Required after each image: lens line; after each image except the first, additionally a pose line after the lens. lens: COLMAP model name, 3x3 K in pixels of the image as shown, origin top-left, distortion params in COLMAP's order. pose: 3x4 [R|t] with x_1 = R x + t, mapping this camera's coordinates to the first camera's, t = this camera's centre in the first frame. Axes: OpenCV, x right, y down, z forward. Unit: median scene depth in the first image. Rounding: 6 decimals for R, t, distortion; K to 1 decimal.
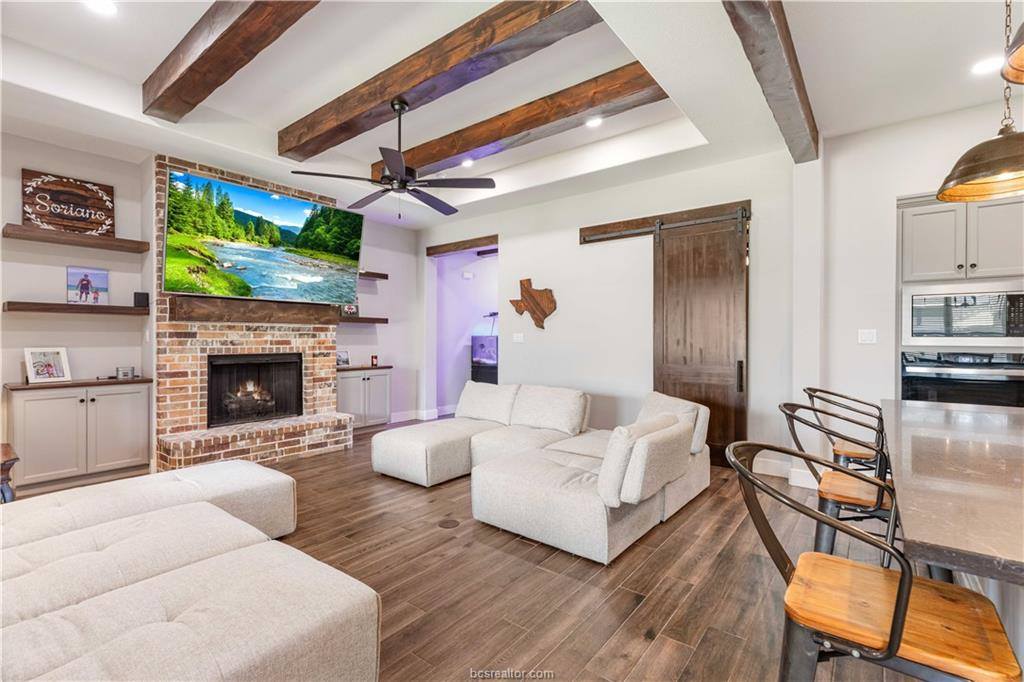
lens RADIAL K [[466.2, 0, 496.5], [0, 466.2, 336.8], [0, 0, 1]] dist [0.000285, 0.000104]
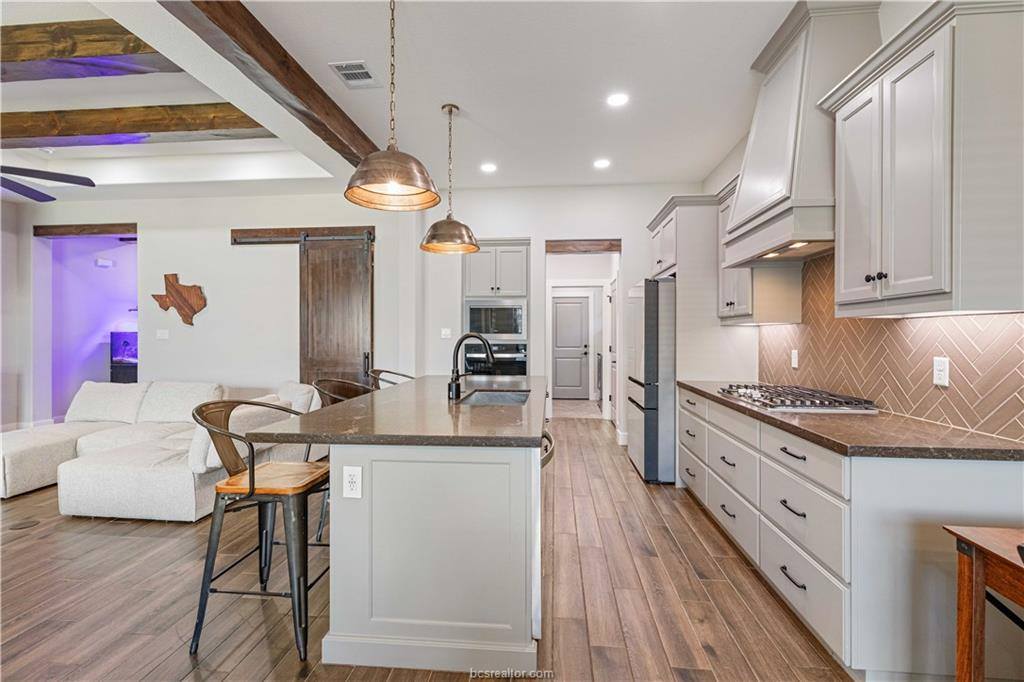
lens RADIAL K [[472.1, 0, 514.9], [0, 472.1, 334.7], [0, 0, 1]] dist [0.002061, 0.000524]
pose [[0.828835, -0.001745, 0.559490, 0.131264], [-0.001067, 0.999988, 0.004699, -0.002908], [-0.559492, -0.004492, 0.828824, -0.268606]]
